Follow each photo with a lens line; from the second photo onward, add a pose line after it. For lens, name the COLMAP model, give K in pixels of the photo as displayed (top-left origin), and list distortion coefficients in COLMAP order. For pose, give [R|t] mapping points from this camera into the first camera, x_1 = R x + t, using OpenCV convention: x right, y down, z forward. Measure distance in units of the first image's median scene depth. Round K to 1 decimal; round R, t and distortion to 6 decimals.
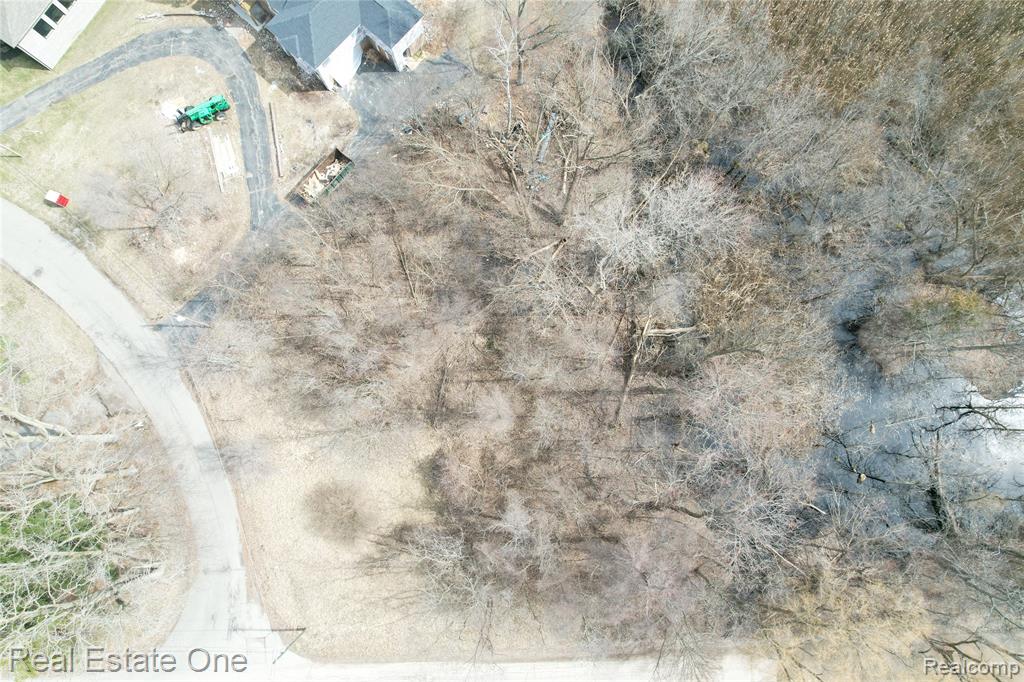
lens RADIAL K [[644.1, 0, 506.4], [0, 644.1, 337.9], [0, 0, 1]] dist [-0.077424, 0.061157]
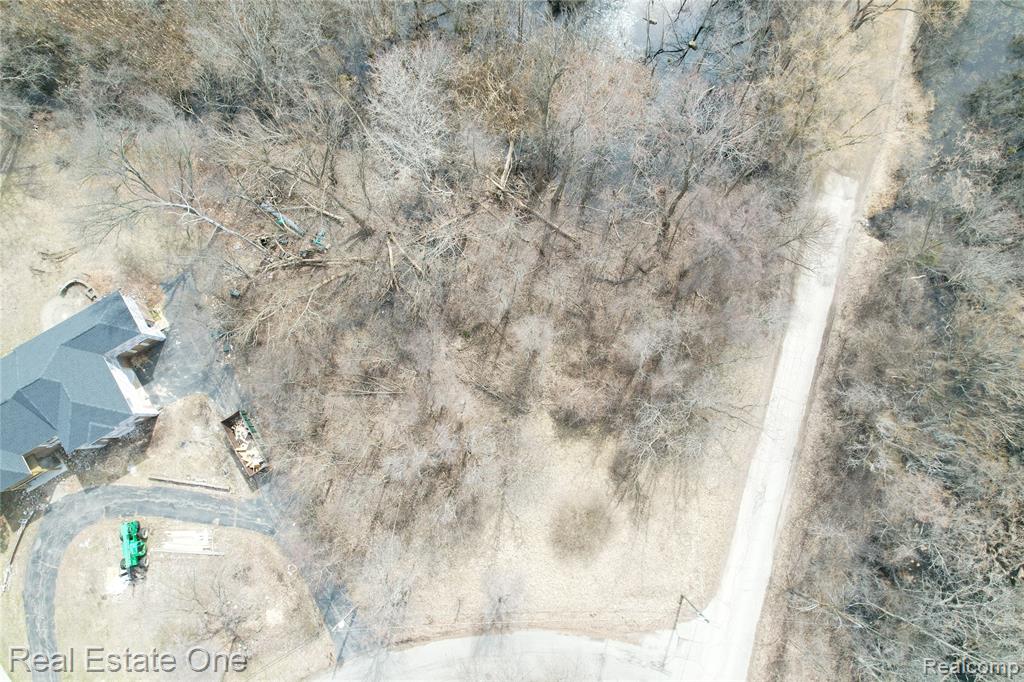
lens RADIAL K [[644.1, 0, 506.4], [0, 644.1, 337.9], [0, 0, 1]] dist [-0.077424, 0.061157]
pose [[0.303481, -0.947218, 0.103335, -0.114306], [0.948273, 0.310848, 0.064429, 0.008000], [-0.093150, 0.078437, 0.992558, 0.003316]]
